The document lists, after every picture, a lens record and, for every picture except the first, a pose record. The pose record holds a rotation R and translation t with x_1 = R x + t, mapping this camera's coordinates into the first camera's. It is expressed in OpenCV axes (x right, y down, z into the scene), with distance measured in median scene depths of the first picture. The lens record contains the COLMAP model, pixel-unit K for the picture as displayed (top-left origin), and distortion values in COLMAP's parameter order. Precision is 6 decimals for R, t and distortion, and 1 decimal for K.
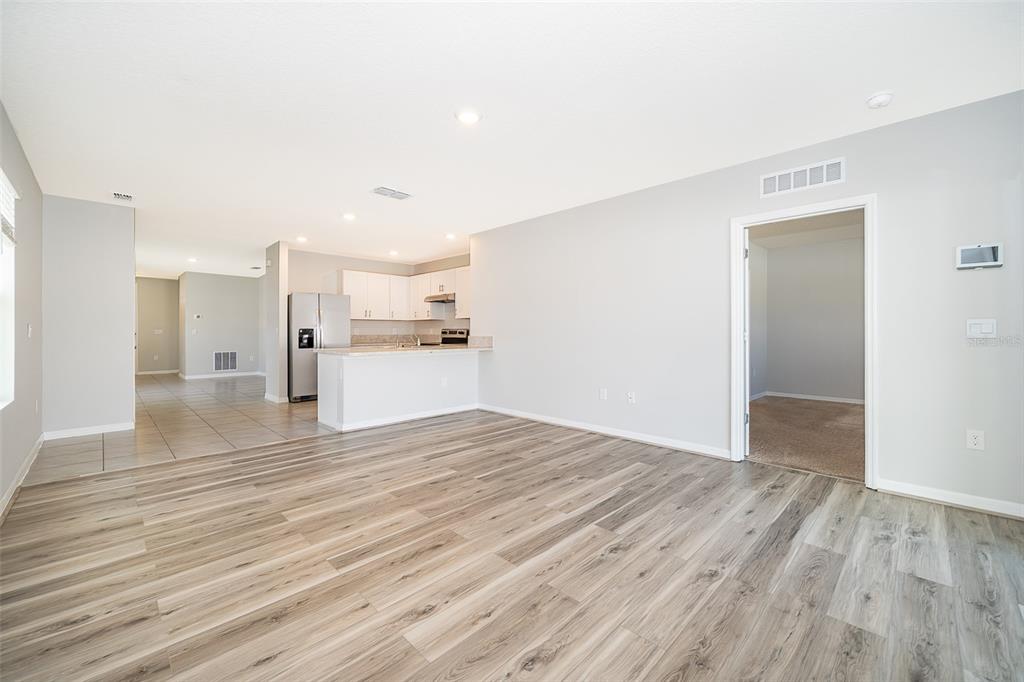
lens RADIAL K [[408.4, 0, 502.4], [0, 408.4, 331.7], [0, 0, 1]] dist [0.000717, 0.000201]
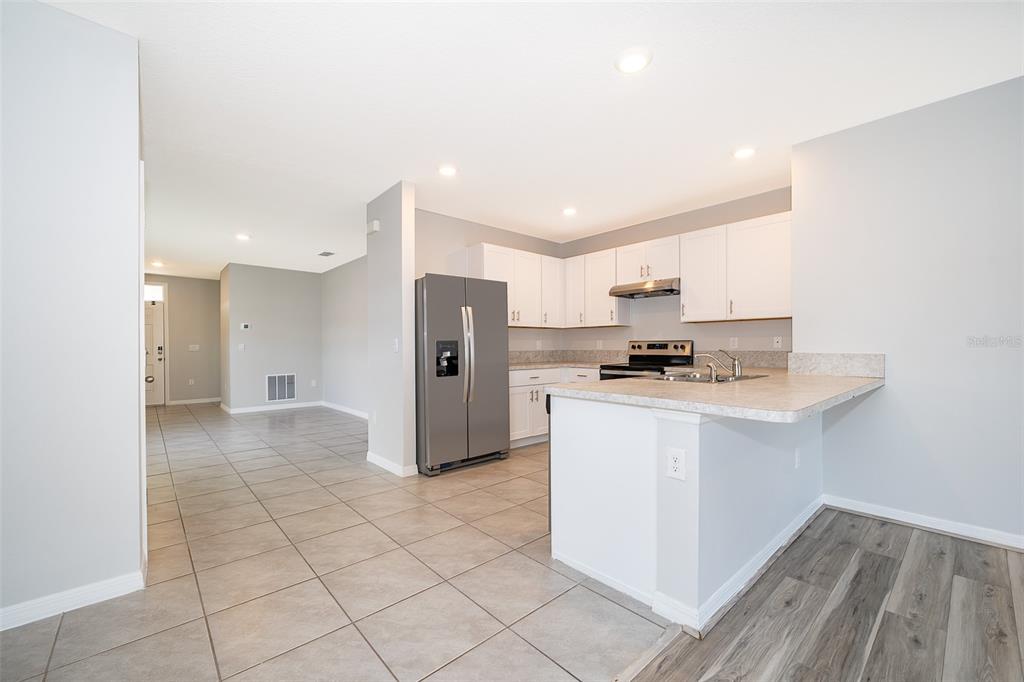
lens RADIAL K [[420.9, 0, 491.8], [0, 420.9, 347.8], [0, 0, 1]] dist [-0.002417, -0.000179]
pose [[0.996611, -0.004754, -0.082118, -0.380803], [0.005103, 0.999979, 0.004038, 0.000342], [0.082097, -0.004443, 0.996614, 0.447353]]
